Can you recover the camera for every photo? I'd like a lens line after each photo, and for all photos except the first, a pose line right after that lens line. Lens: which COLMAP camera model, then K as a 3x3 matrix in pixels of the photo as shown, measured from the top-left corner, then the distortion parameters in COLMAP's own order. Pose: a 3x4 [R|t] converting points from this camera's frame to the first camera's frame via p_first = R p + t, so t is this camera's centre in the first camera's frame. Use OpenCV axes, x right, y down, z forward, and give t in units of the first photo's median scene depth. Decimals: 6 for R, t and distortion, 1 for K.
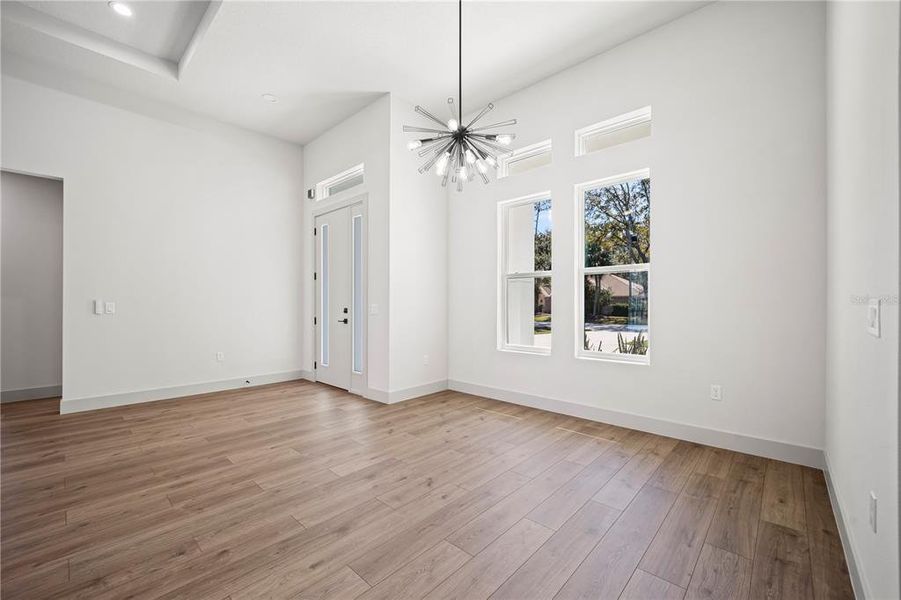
lens RADIAL K [[374.4, 0, 456.9], [0, 374.4, 299.5], [0, 0, 1]] dist [-0.015984, -0.000740]
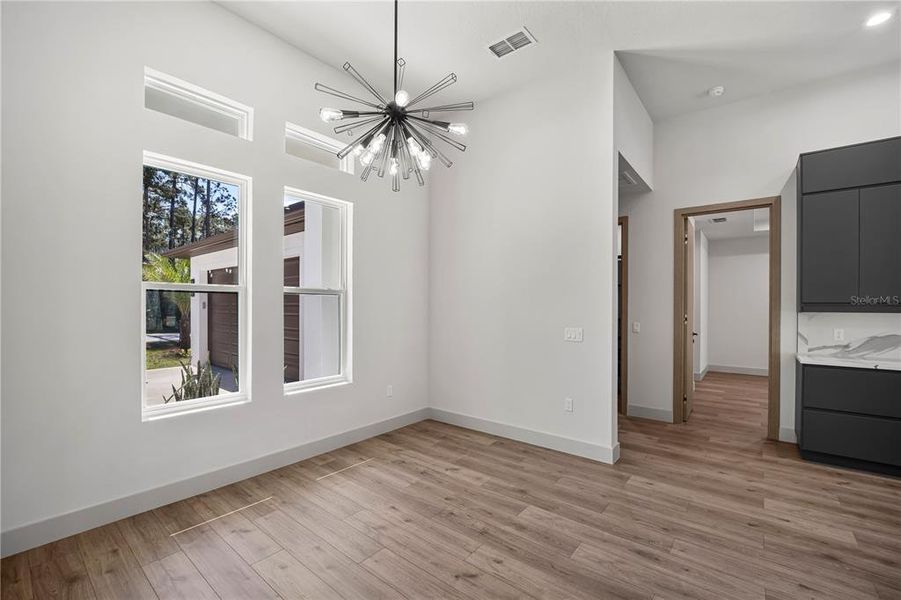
lens RADIAL K [[374.4, 0, 445.4], [0, 374.4, 307.6], [0, 0, 1]] dist [-0.015984, -0.000740]
pose [[-0.050454, -0.008112, 0.998693, -0.737931], [-0.016050, 0.999844, 0.007311, -0.076199], [-0.998597, -0.015660, -0.050576, 0.940600]]
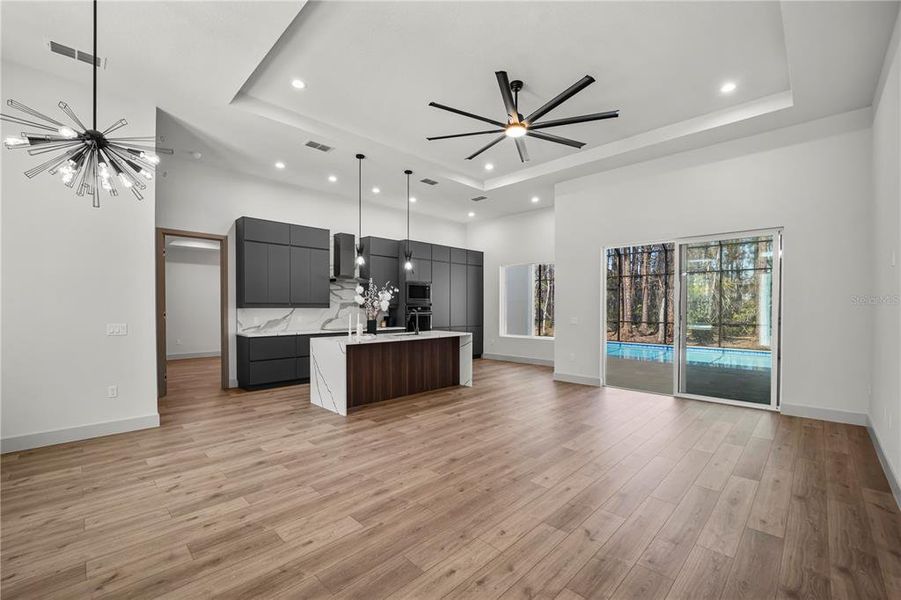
lens RADIAL K [[374.4, 0, 449.0], [0, 374.4, 305.4], [0, 0, 1]] dist [-0.015984, -0.000740]
pose [[-0.999168, -0.003433, 0.040640, -0.848190], [-0.003984, 0.999901, -0.013489, -0.061948], [-0.040590, -0.013640, -0.999083, 1.832711]]
